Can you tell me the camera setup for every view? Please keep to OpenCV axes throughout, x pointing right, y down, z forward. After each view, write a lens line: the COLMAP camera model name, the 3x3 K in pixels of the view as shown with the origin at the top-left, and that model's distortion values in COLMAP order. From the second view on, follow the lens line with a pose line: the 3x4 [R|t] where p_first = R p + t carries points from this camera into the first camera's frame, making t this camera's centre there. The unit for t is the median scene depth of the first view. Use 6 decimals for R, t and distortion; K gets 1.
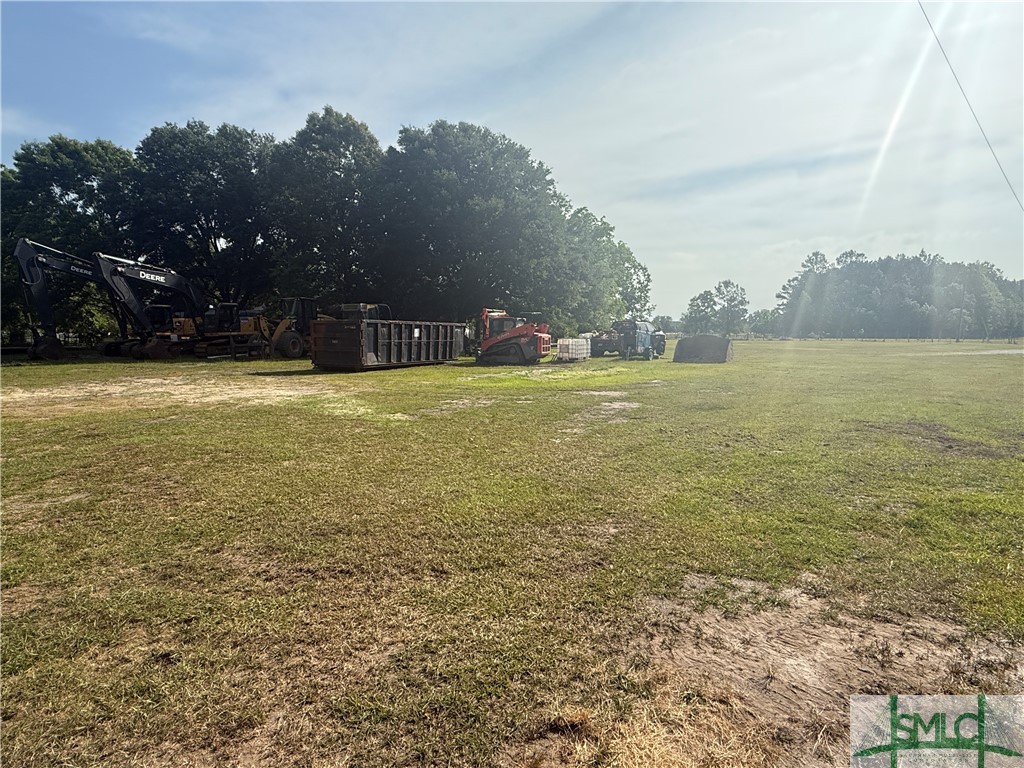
lens RADIAL K [[604.6, 0, 512.0], [0, 604.6, 384.0], [0, 0, 1]] dist [0.044799, -0.000715]
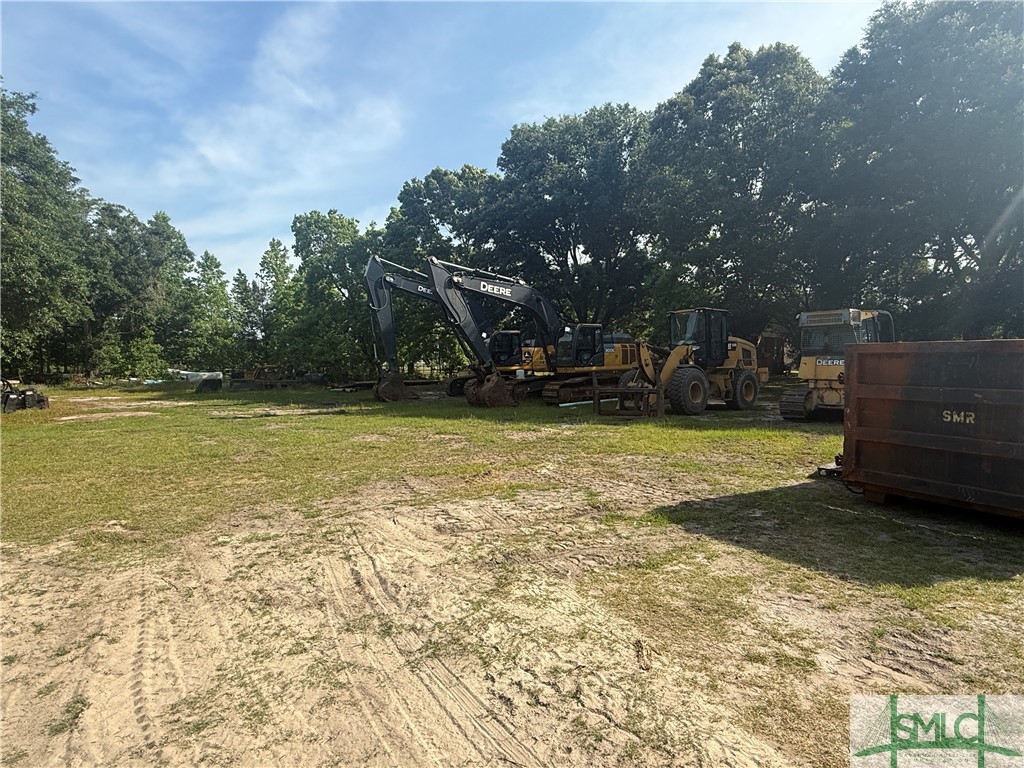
lens RADIAL K [[604.6, 0, 512.0], [0, 604.6, 384.0], [0, 0, 1]] dist [0.044799, -0.000715]
pose [[0.856981, 0.019558, -0.514976, -0.207819], [-0.043293, 0.998479, -0.034124, -0.042605], [0.513526, 0.051539, 0.856525, 0.416774]]
